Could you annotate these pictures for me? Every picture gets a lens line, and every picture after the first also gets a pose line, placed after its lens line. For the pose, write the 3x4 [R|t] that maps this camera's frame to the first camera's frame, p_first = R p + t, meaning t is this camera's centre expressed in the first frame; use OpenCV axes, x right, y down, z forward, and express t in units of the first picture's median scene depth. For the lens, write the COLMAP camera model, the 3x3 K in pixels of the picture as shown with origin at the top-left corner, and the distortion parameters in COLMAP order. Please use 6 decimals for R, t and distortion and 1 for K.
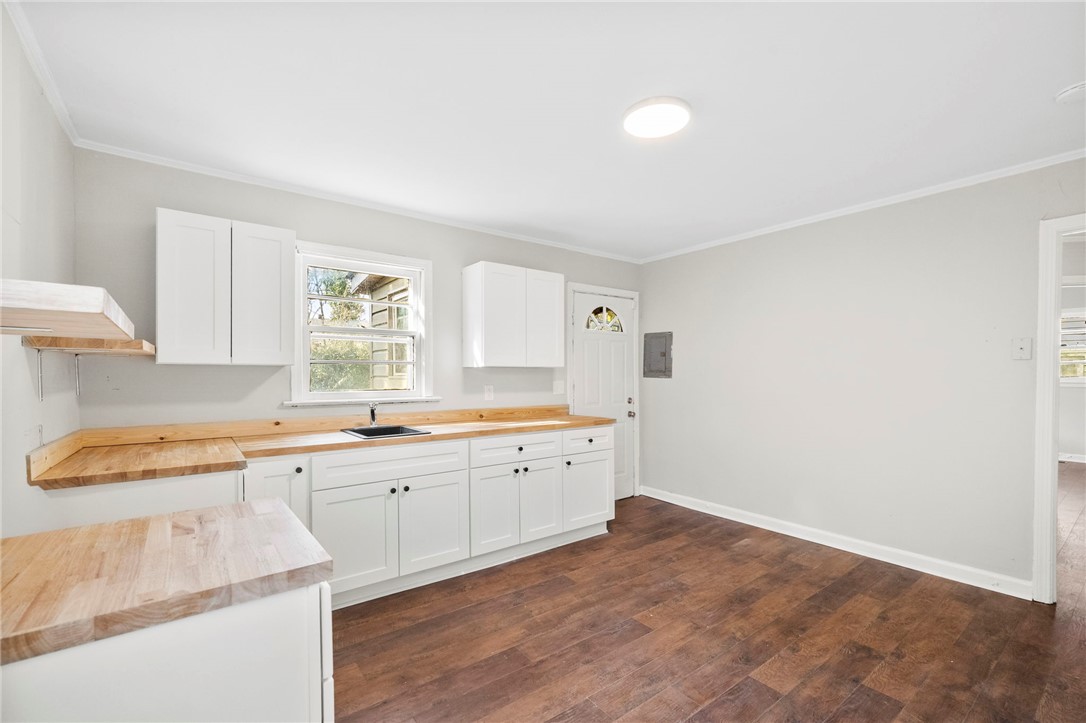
lens RADIAL K [[470.2, 0, 541.2], [0, 470.2, 380.2], [0, 0, 1]] dist [-0.001068, -0.000160]
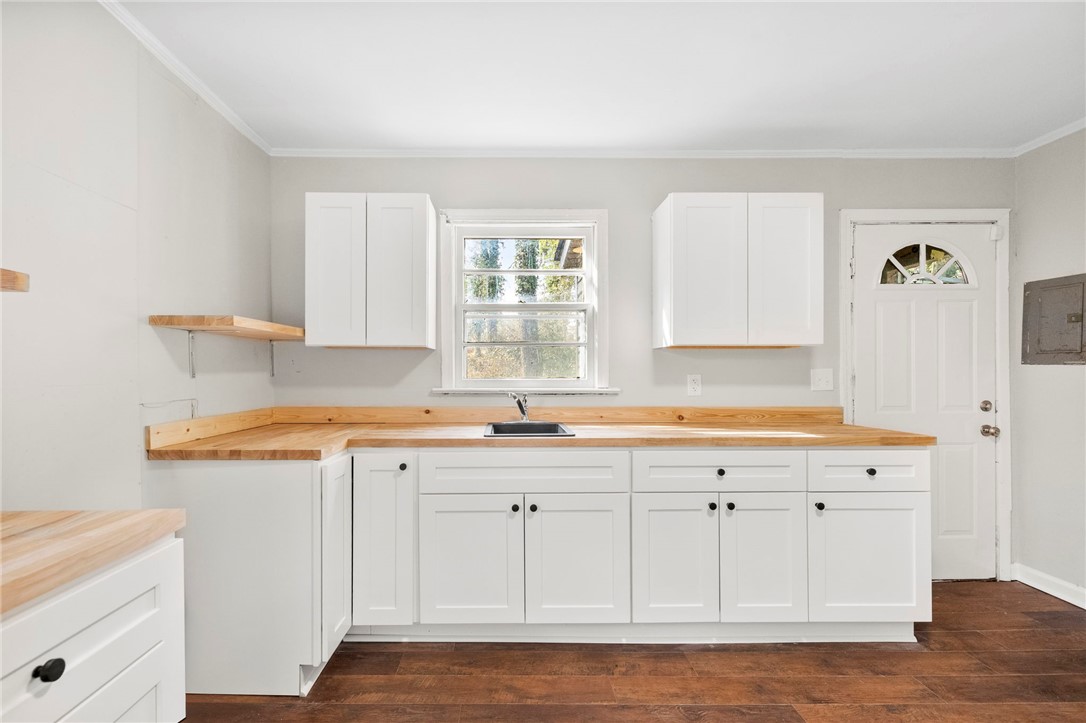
lens RADIAL K [[472.8, 0, 507.6], [0, 472.8, 374.3], [0, 0, 1]] dist [-0.001675, 0.000158]
pose [[0.798543, 0.003430, -0.601928, 0.118840], [-0.008513, 0.999948, -0.005595, 0.022174], [0.601878, 0.009592, 0.798531, 0.347354]]
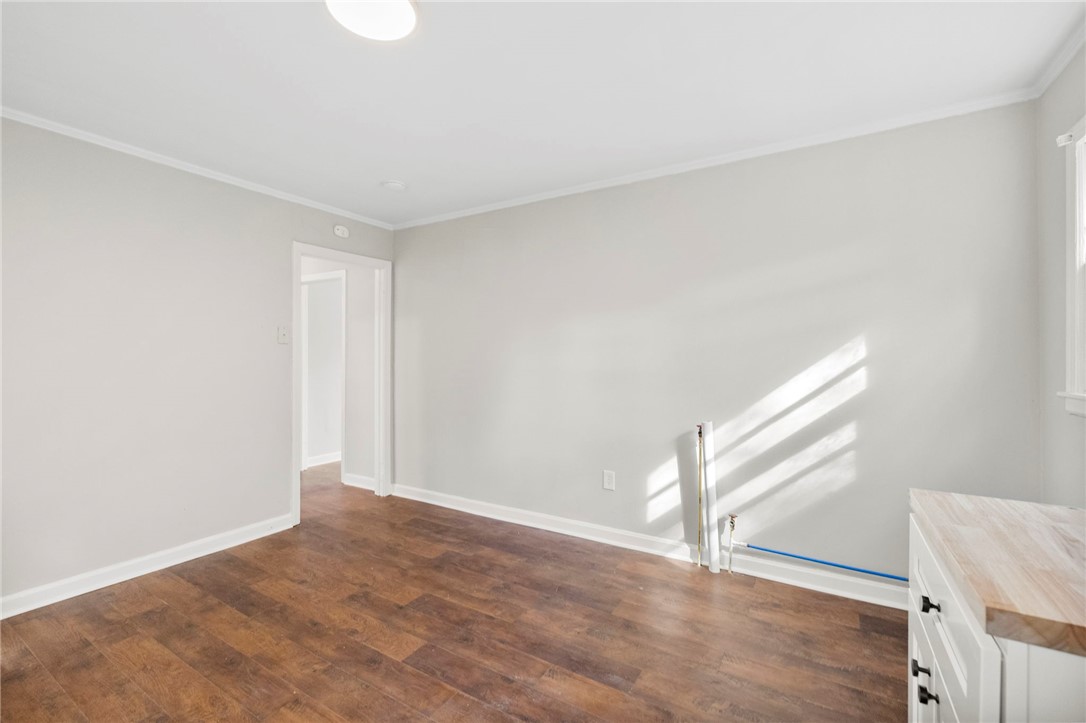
lens RADIAL K [[465.0, 0, 540.7], [0, 465.0, 350.6], [0, 0, 1]] dist [0.000958, 0.000123]
pose [[-0.366499, 0.018287, 0.930239, -0.393852], [0.019444, 0.999739, -0.011993, 0.002601], [-0.930215, 0.013692, -0.366759, 0.741928]]
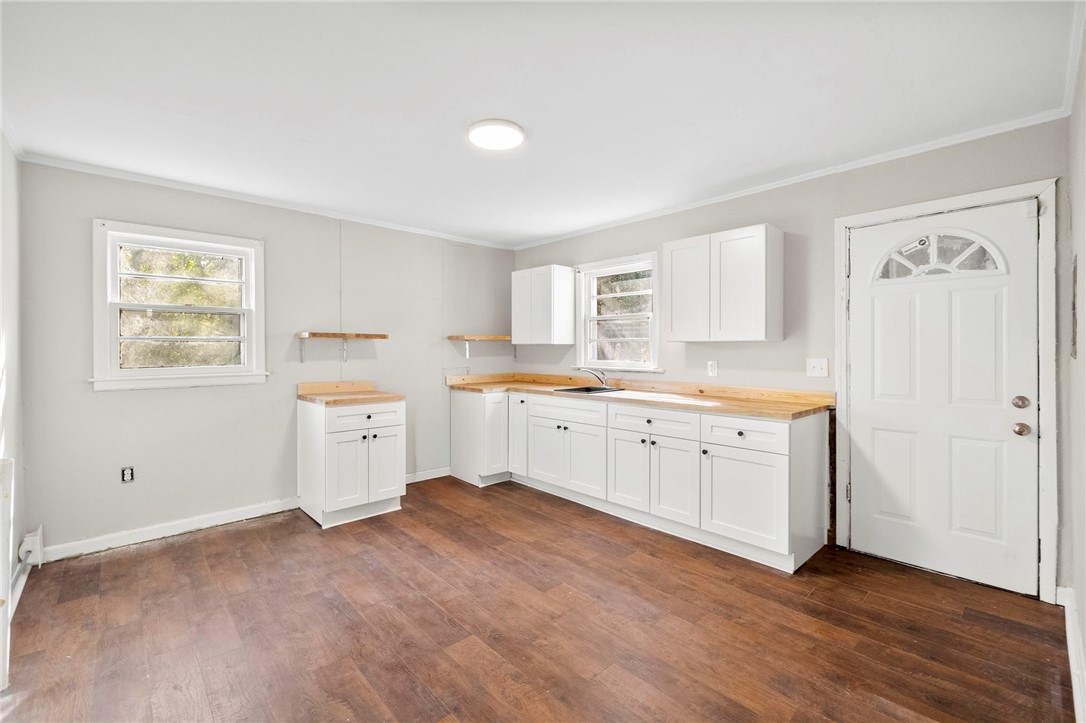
lens RADIAL K [[459.7, 0, 543.6], [0, 459.7, 353.3], [0, 0, 1]] dist [-0.000997, -0.000048]
pose [[0.105318, 0.011570, -0.994371, 1.023834], [-0.012634, 0.999867, 0.010295, -0.012957], [0.994358, 0.011478, 0.105450, 0.720016]]
